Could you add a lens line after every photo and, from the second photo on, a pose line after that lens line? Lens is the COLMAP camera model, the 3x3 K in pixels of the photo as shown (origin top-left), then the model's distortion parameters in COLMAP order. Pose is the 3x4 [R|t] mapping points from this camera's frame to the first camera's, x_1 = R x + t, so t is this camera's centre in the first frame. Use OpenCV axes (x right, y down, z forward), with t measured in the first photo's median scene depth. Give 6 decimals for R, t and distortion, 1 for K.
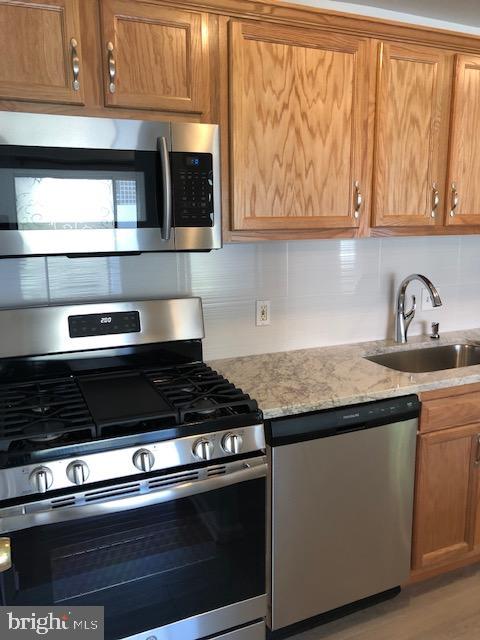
lens RADIAL K [[524.8, 0, 244.7], [0, 524.8, 315.8], [0, 0, 1]] dist [0.014860, -0.004574]
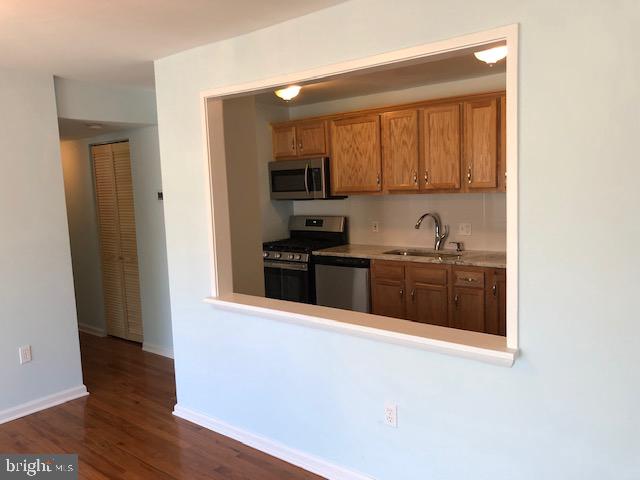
lens RADIAL K [[524.8, 0, 305.8], [0, 524.8, 238.1], [0, 0, 1]] dist [0.014860, -0.004574]
pose [[0.436241, 0.085733, -0.895736, 2.324046], [-0.126191, 0.991442, 0.033436, 0.008206], [0.890938, 0.098448, 0.443326, -0.338090]]
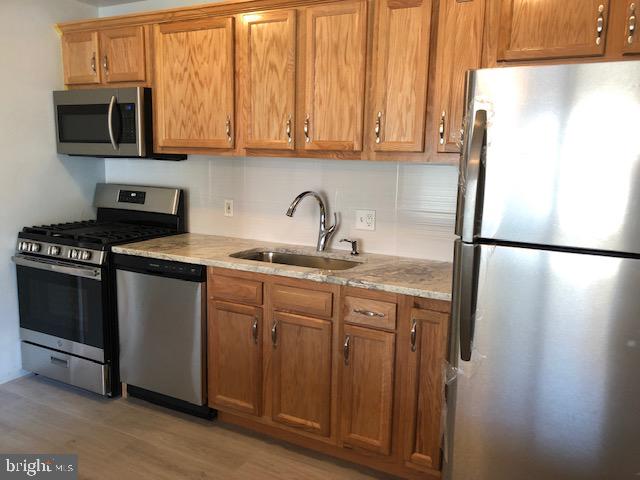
lens RADIAL K [[524.8, 0, 323.5], [0, 524.8, 239.8], [0, 0, 1]] dist [0.014860, -0.004574]
pose [[0.621604, 0.149111, -0.769009, 1.558127], [-0.172393, 0.983687, 0.051389, -0.045061], [0.764127, 0.100628, 0.637169, 0.343845]]
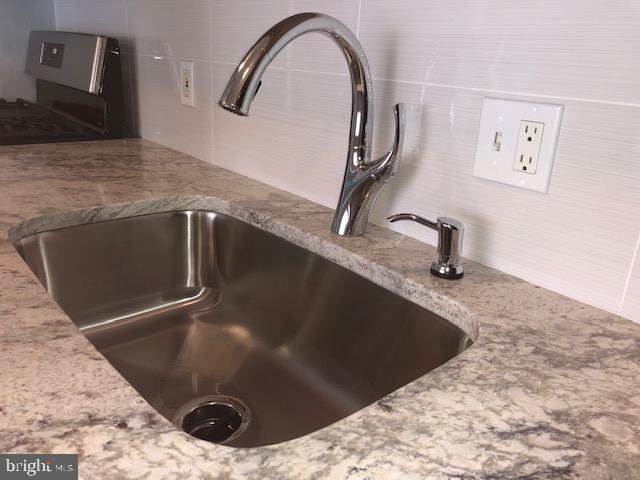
lens RADIAL K [[524.8, 0, 319.3], [0, 524.8, 242.8], [0, 0, 1]] dist [0.014860, -0.004574]
pose [[0.275435, 0.362505, -0.890352, 0.792225], [-0.217687, 0.925637, 0.309529, -0.065658], [0.936348, 0.108563, 0.333865, 1.137442]]
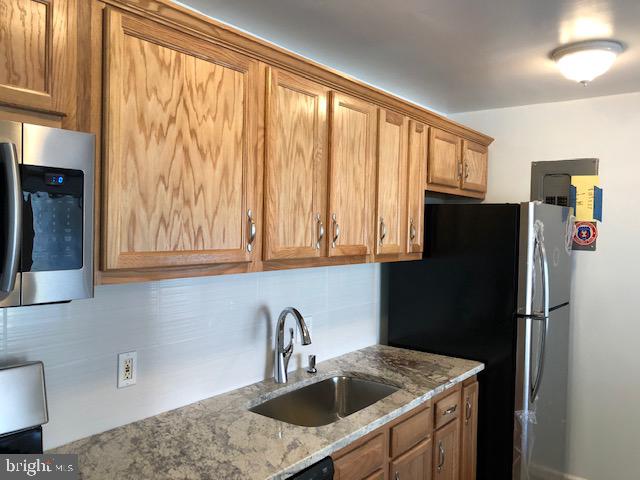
lens RADIAL K [[524.8, 0, 322.1], [0, 524.8, 236.6], [0, 0, 1]] dist [0.014860, -0.004574]
pose [[0.875065, 0.016623, 0.483720, -0.107762], [0.062229, 0.987251, -0.146500, -0.078951], [-0.479988, 0.158299, 0.862875, 0.197230]]
